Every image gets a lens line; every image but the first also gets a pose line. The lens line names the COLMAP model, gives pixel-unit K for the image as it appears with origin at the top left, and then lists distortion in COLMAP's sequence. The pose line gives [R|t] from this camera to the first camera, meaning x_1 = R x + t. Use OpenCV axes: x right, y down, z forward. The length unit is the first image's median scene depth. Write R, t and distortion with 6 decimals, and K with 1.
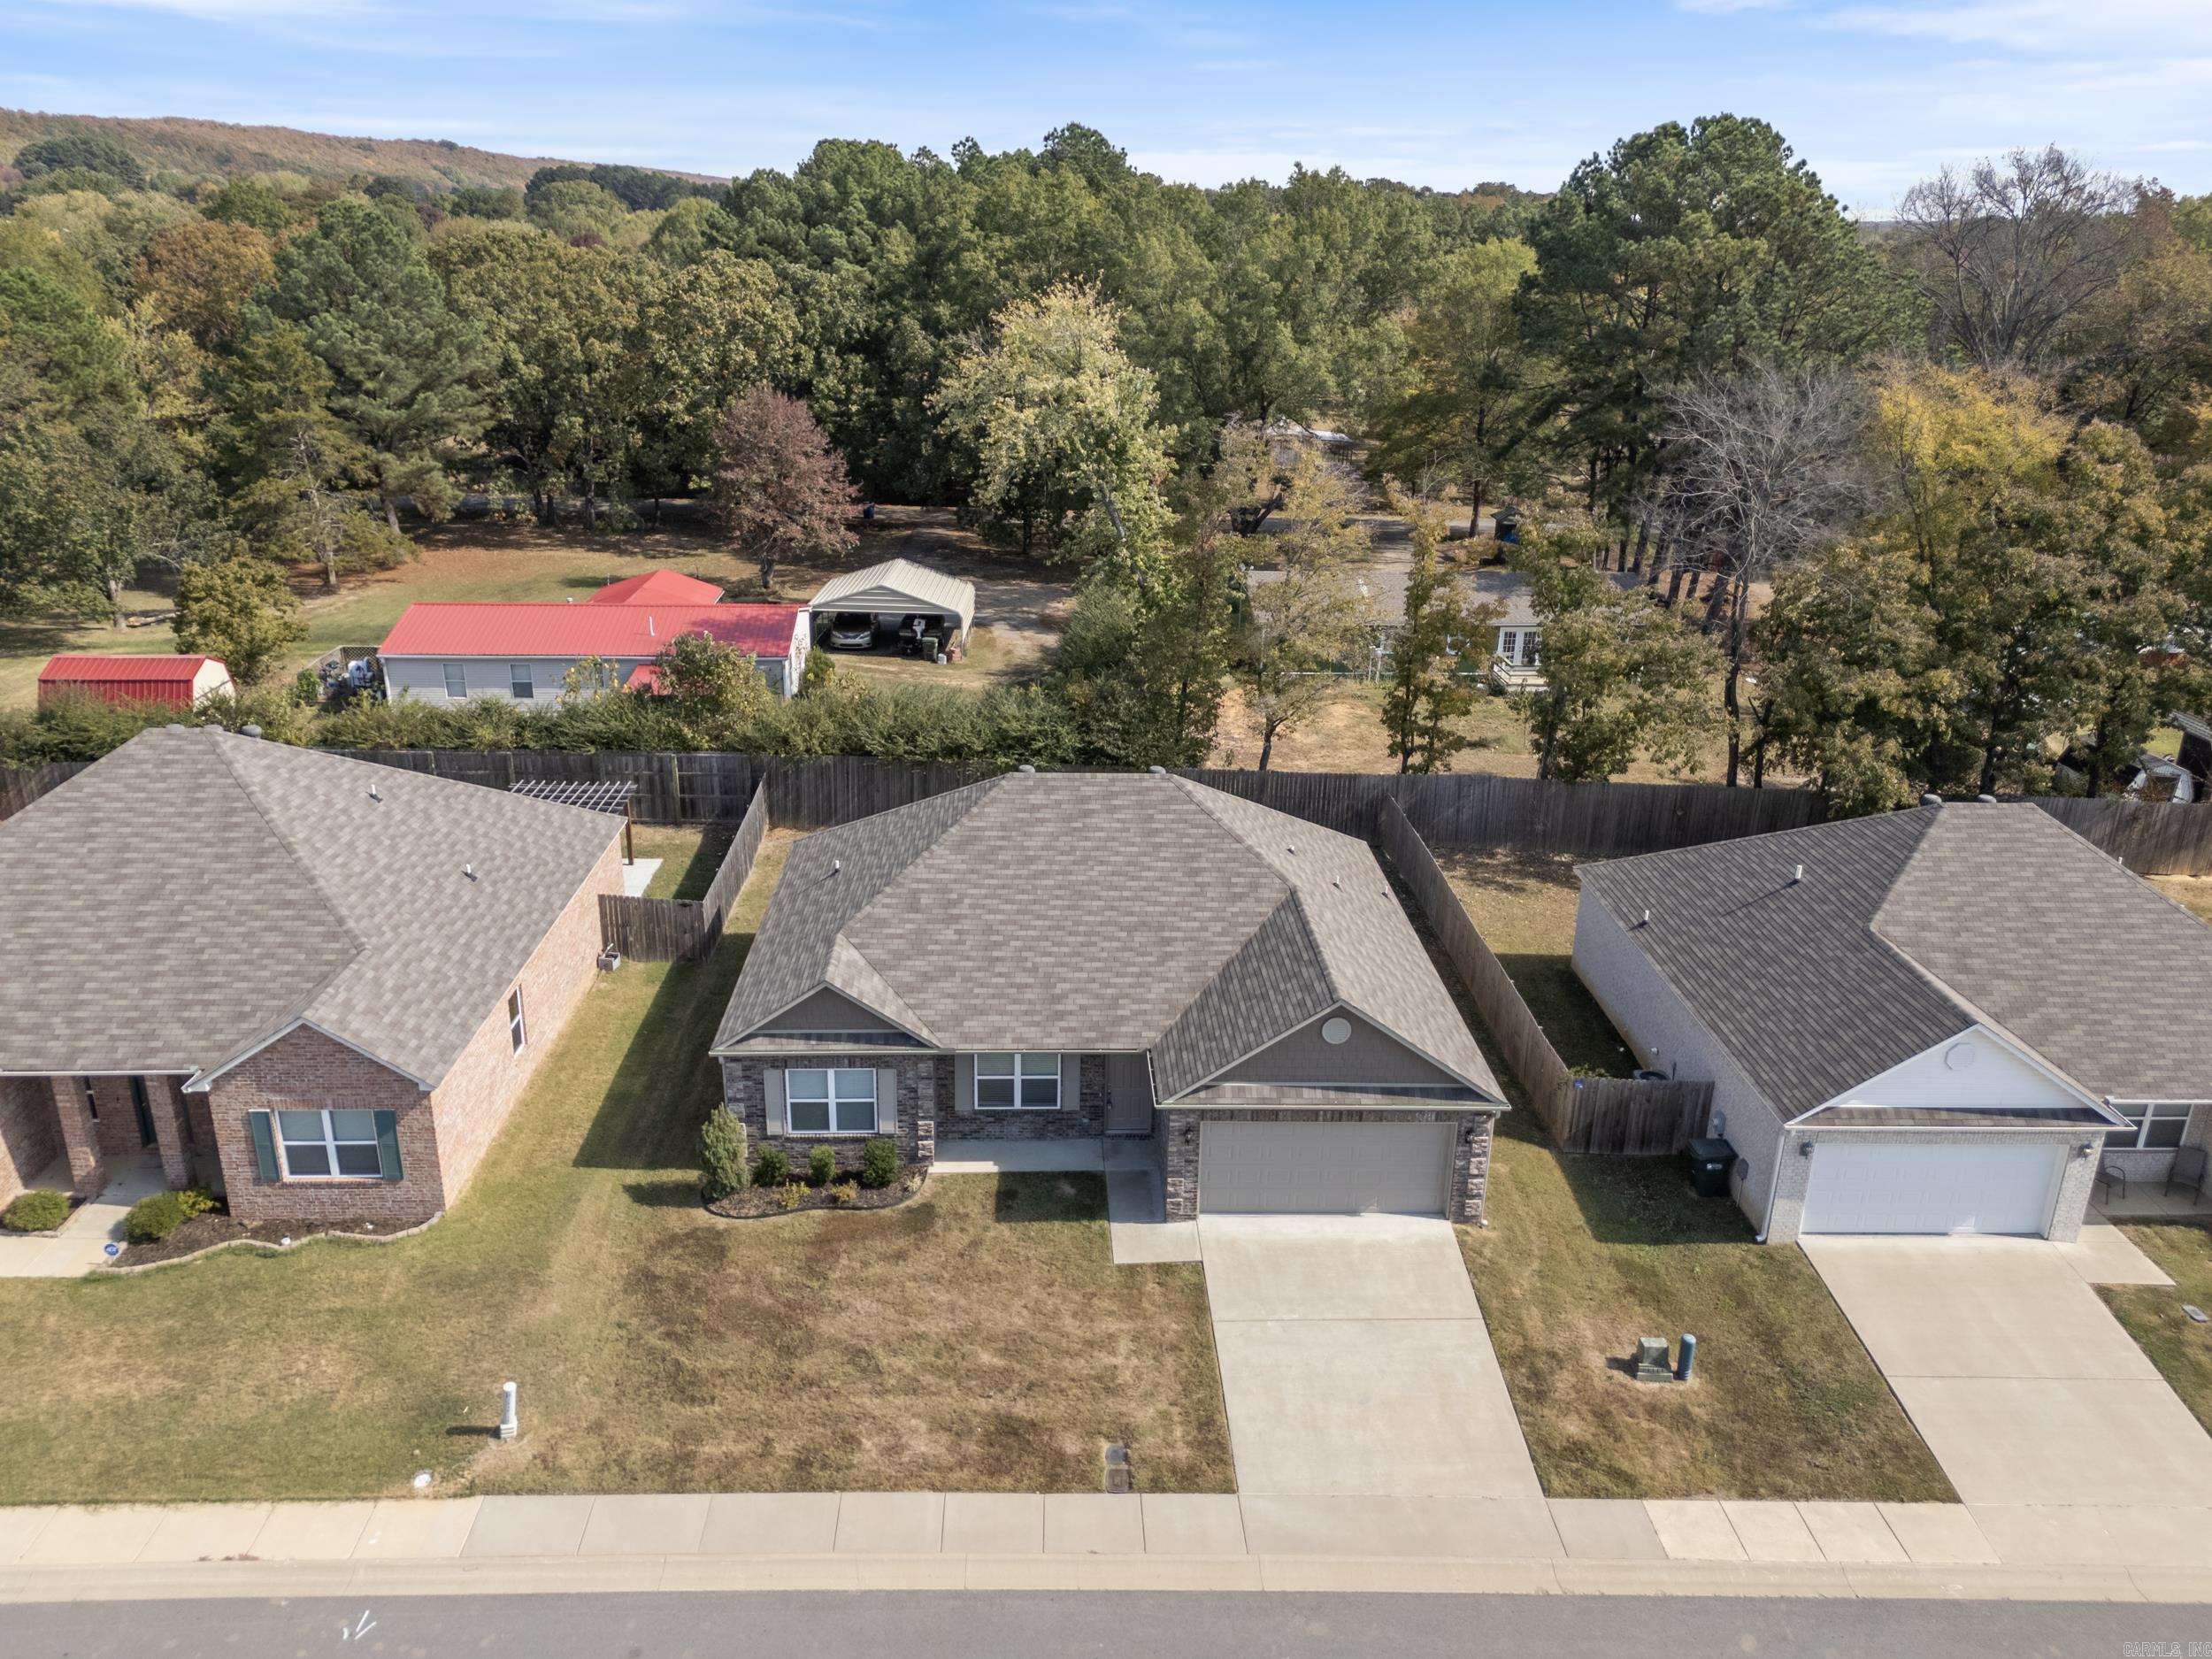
lens RADIAL K [[1645.5, 0, 1106.0], [0, 1645.5, 829.5], [0, 0, 1]] dist [0.079860, -0.073358]
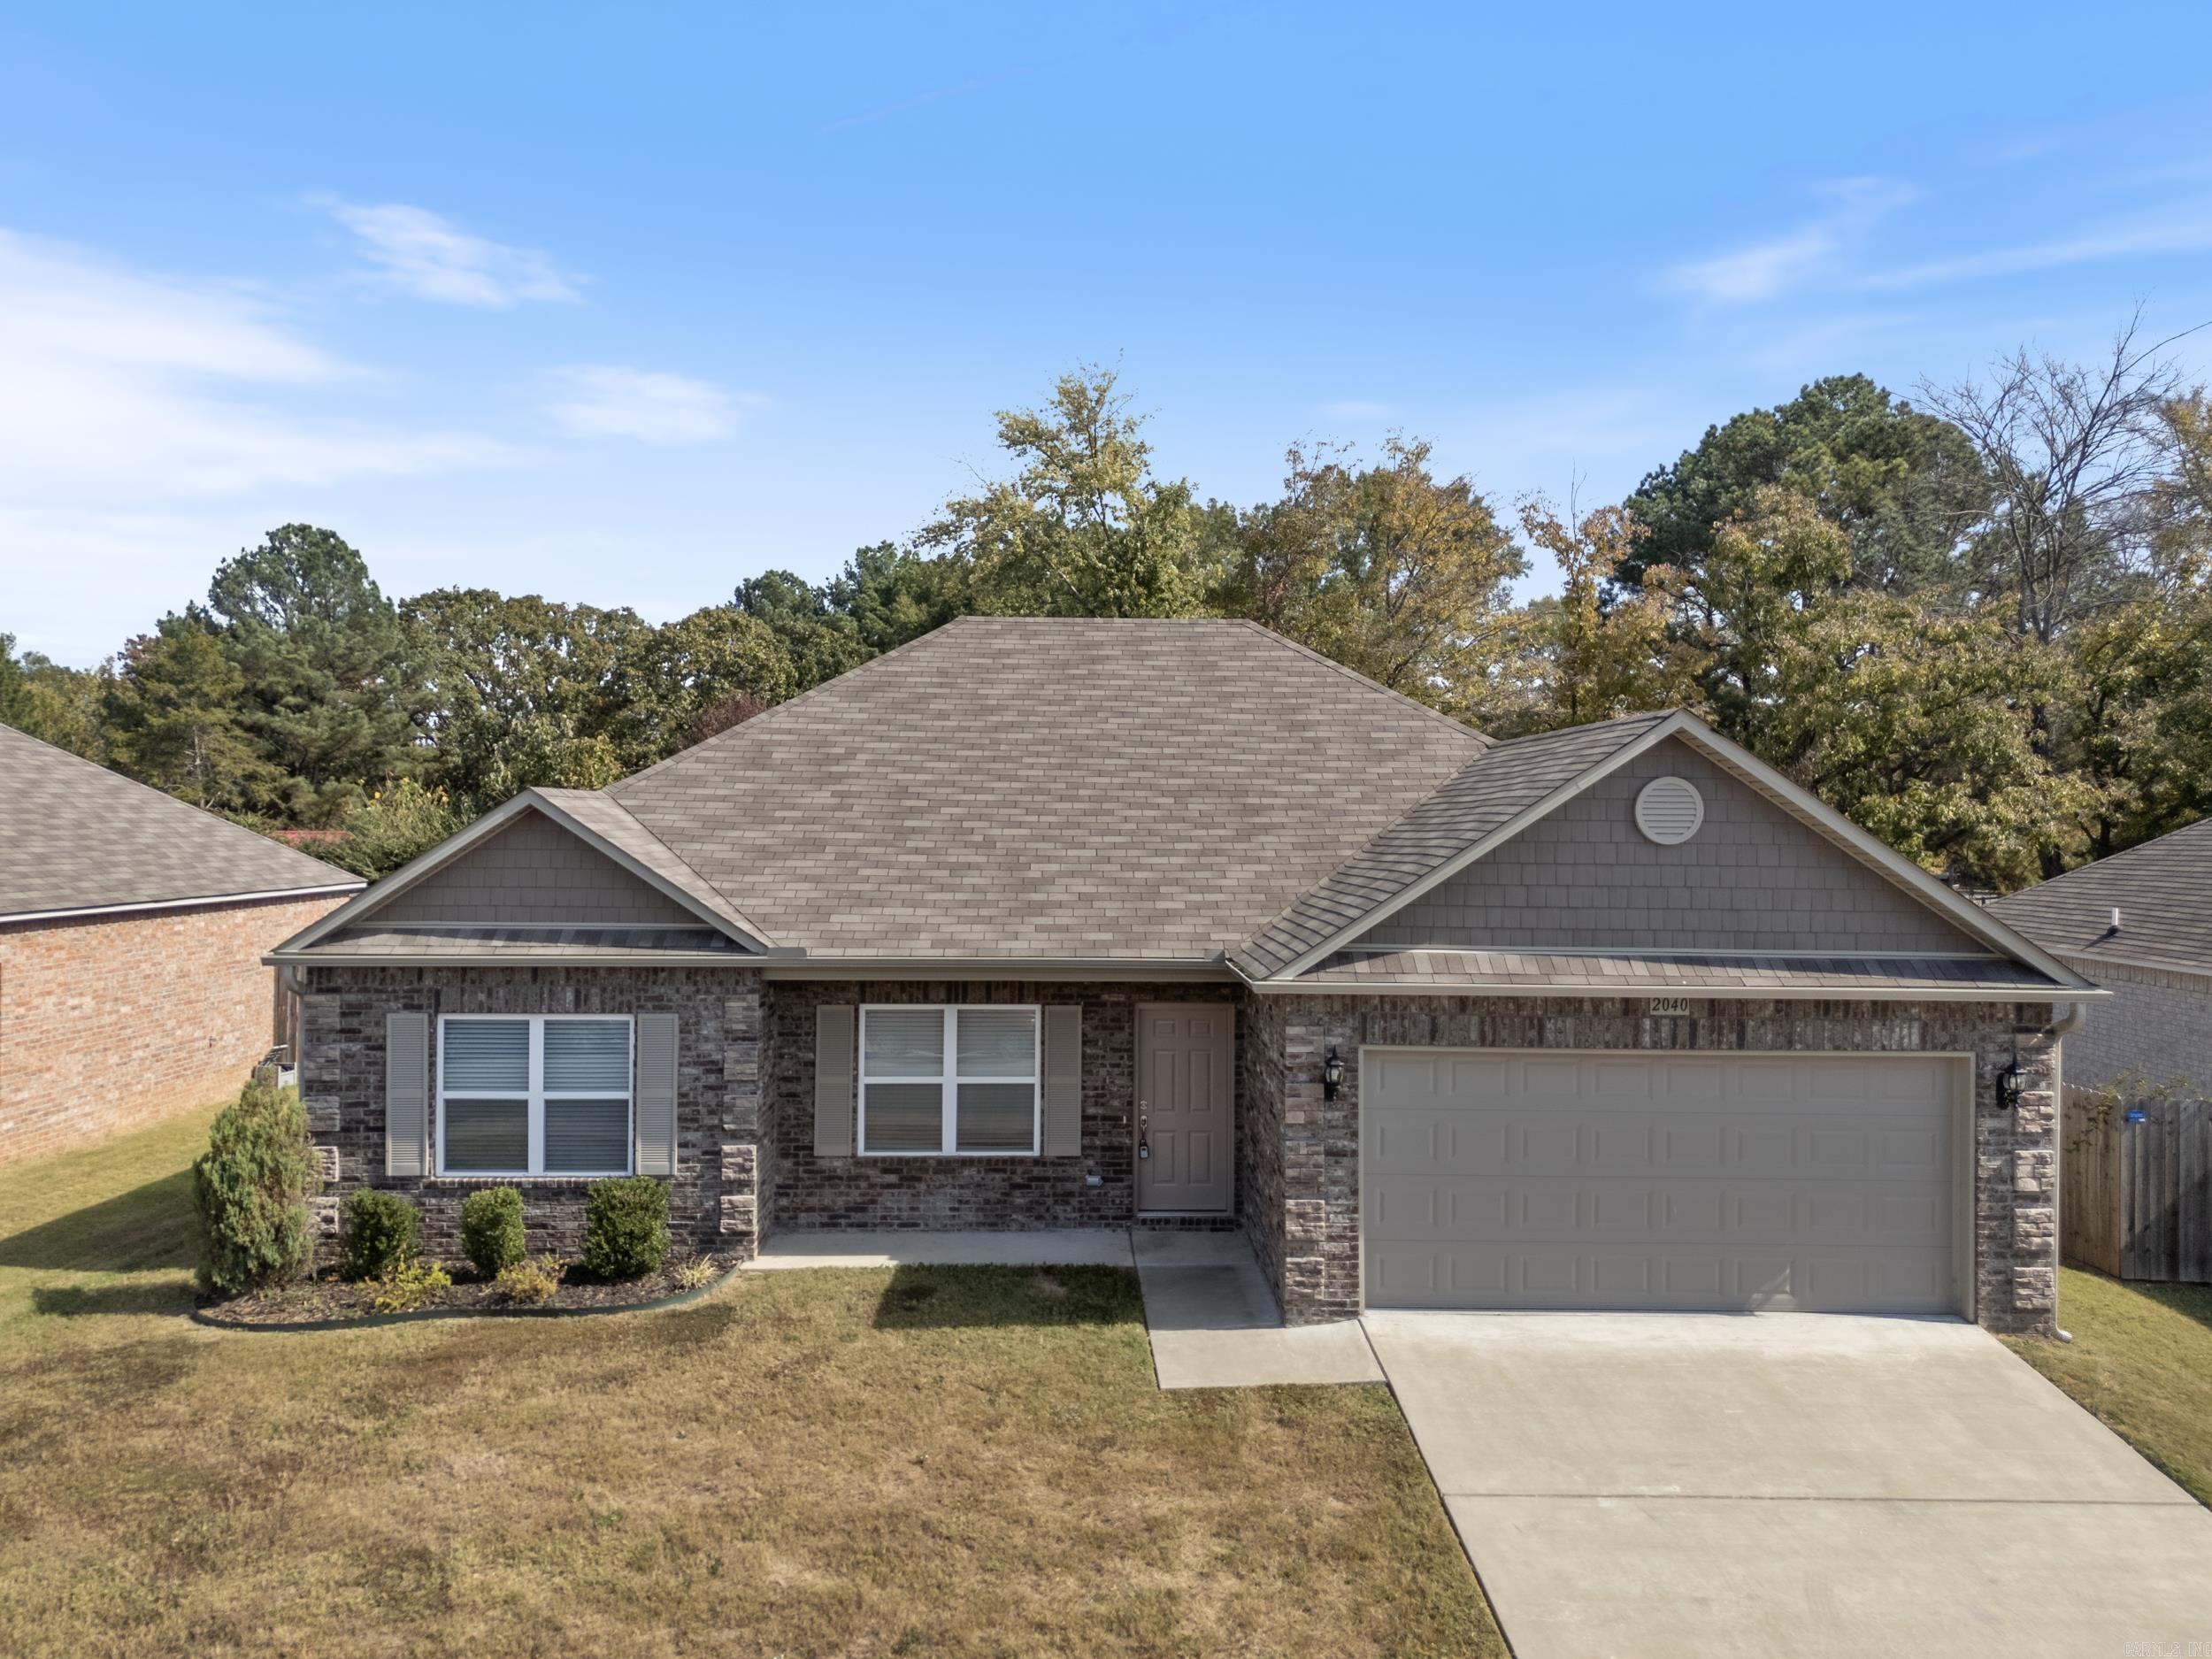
lens RADIAL K [[1645.5, 0, 1106.0], [0, 1645.5, 829.5], [0, 0, 1]] dist [0.079860, -0.073358]
pose [[0.999792, -0.011283, -0.017013, 0.000228], [0.004842, 0.940670, -0.339289, 0.262921], [0.019831, 0.339136, 0.940528, 0.570330]]
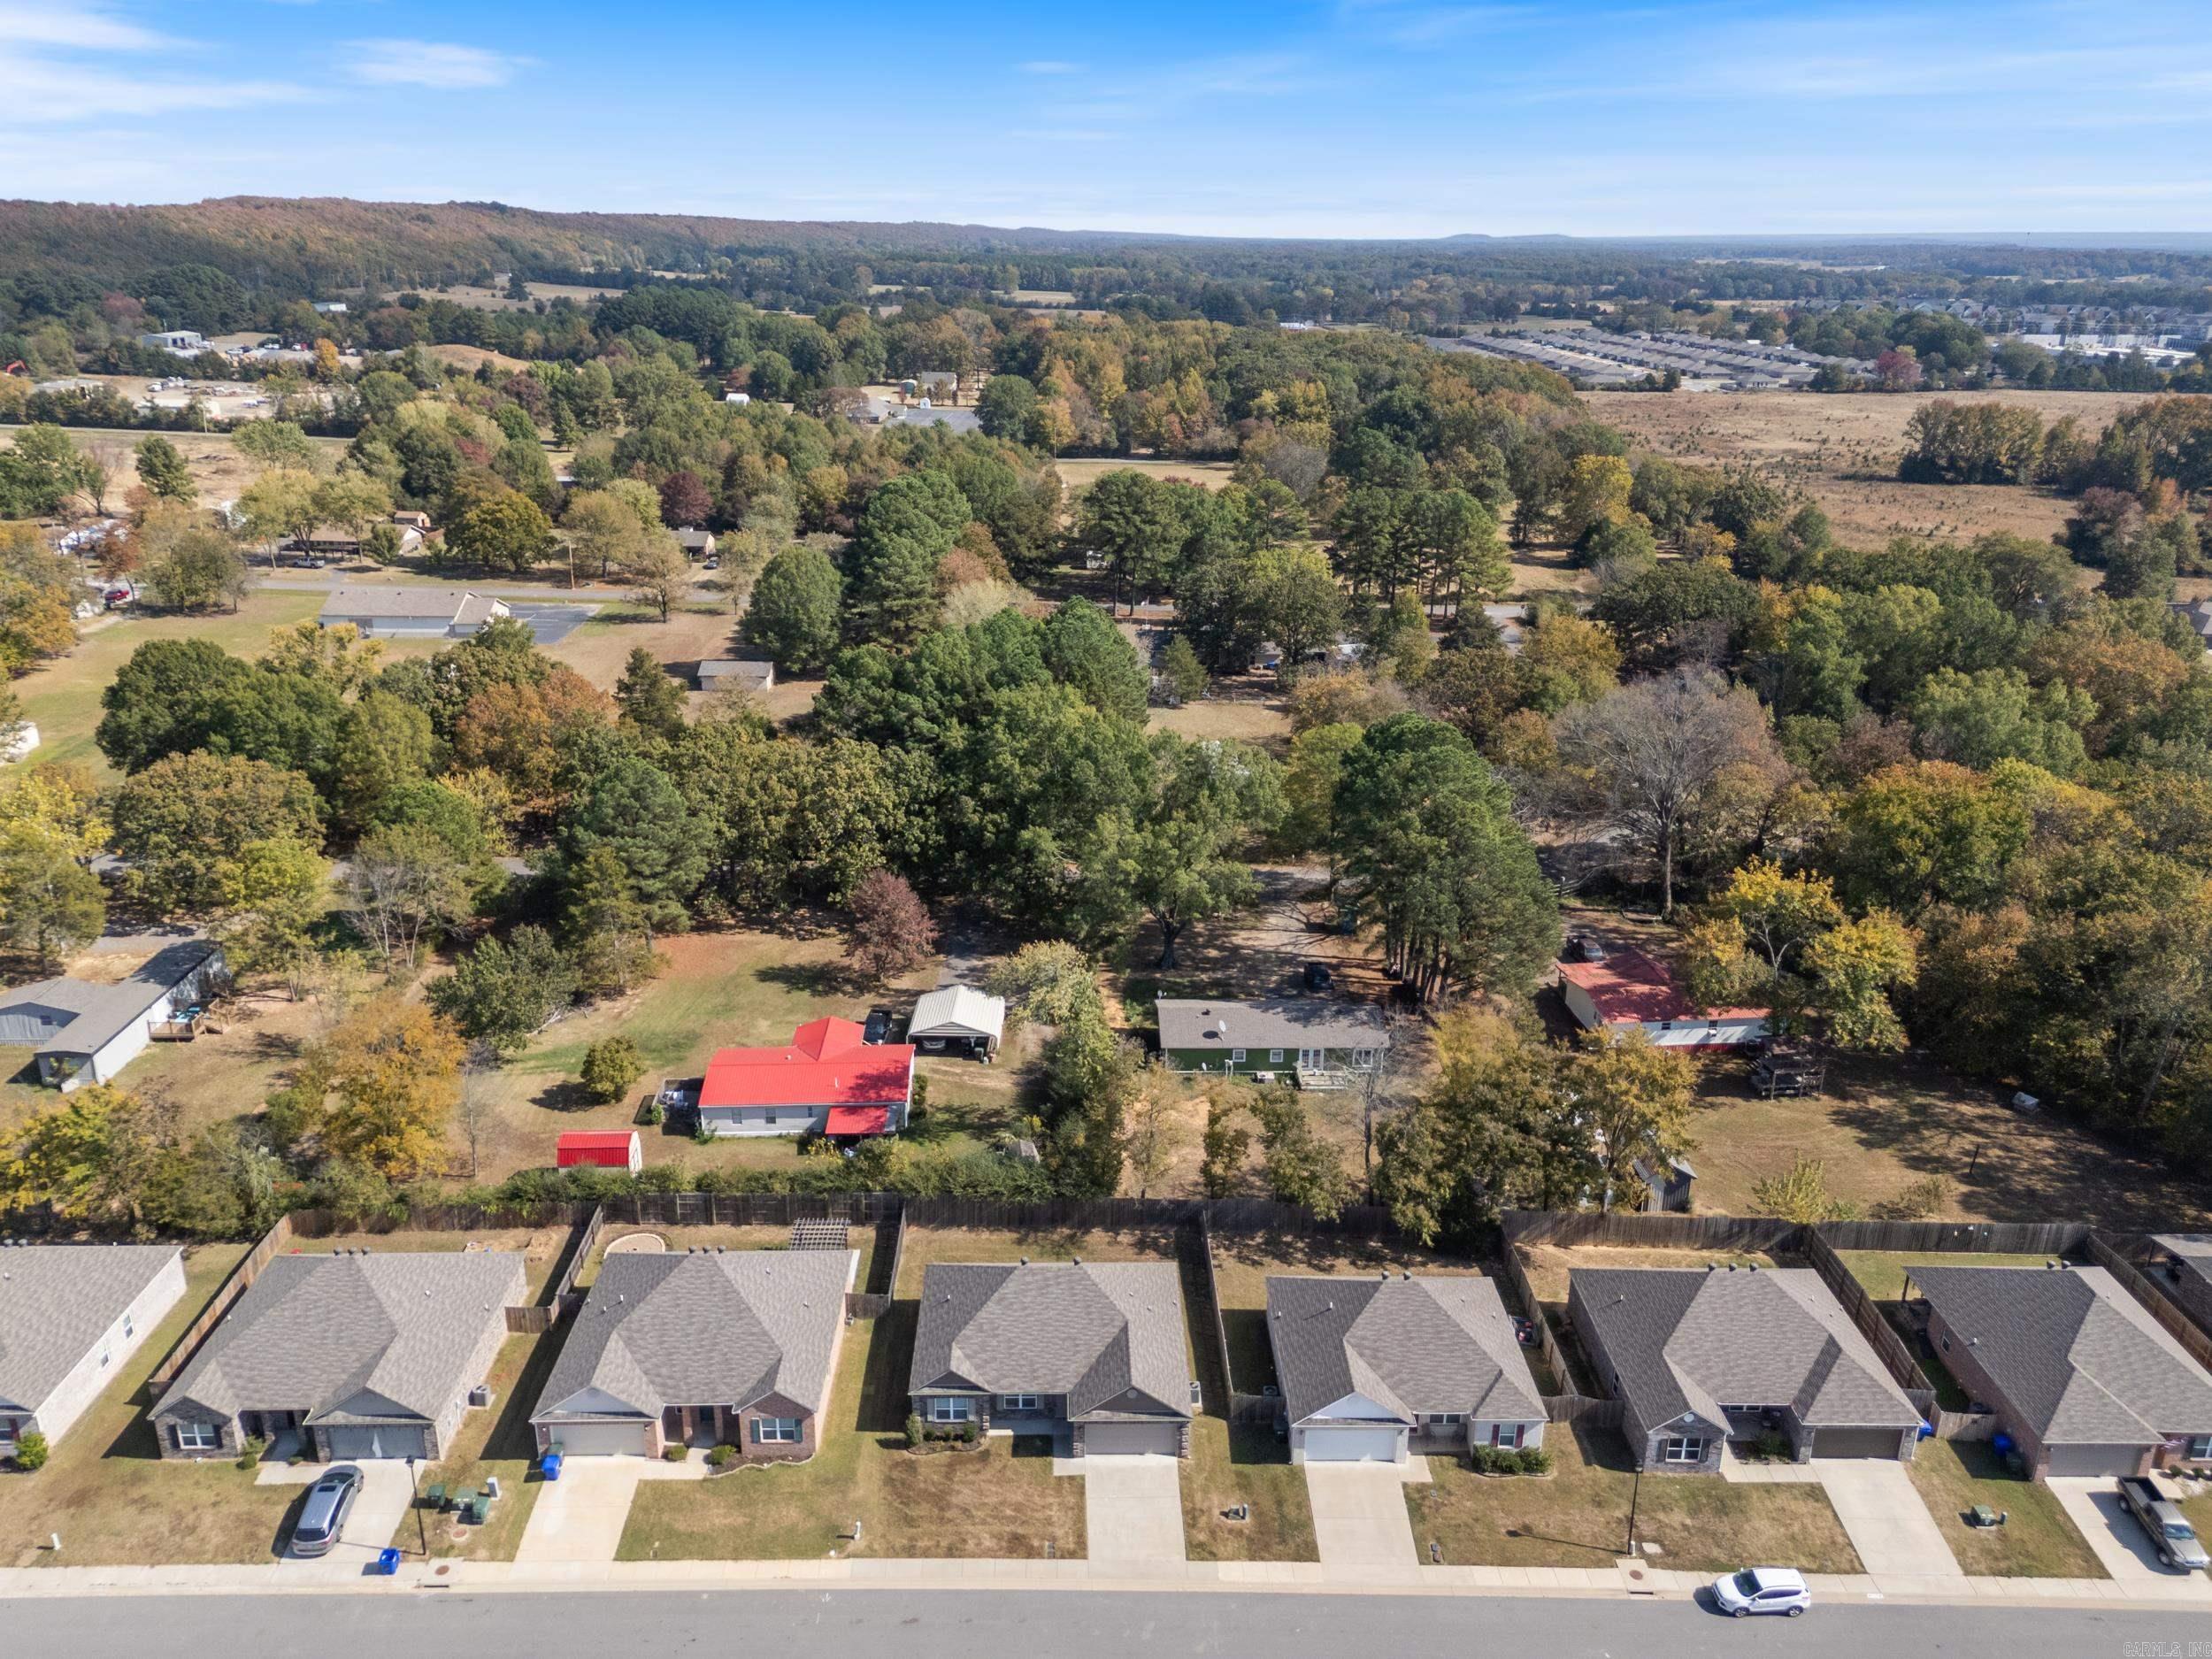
lens RADIAL K [[1645.5, 0, 1106.0], [0, 1645.5, 829.5], [0, 0, 1]] dist [0.079860, -0.073358]
pose [[0.999843, -0.000466, -0.017735, 0.141490], [0.000276, 0.999942, -0.010727, -0.789330], [0.017739, 0.010720, 0.999785, -1.803228]]
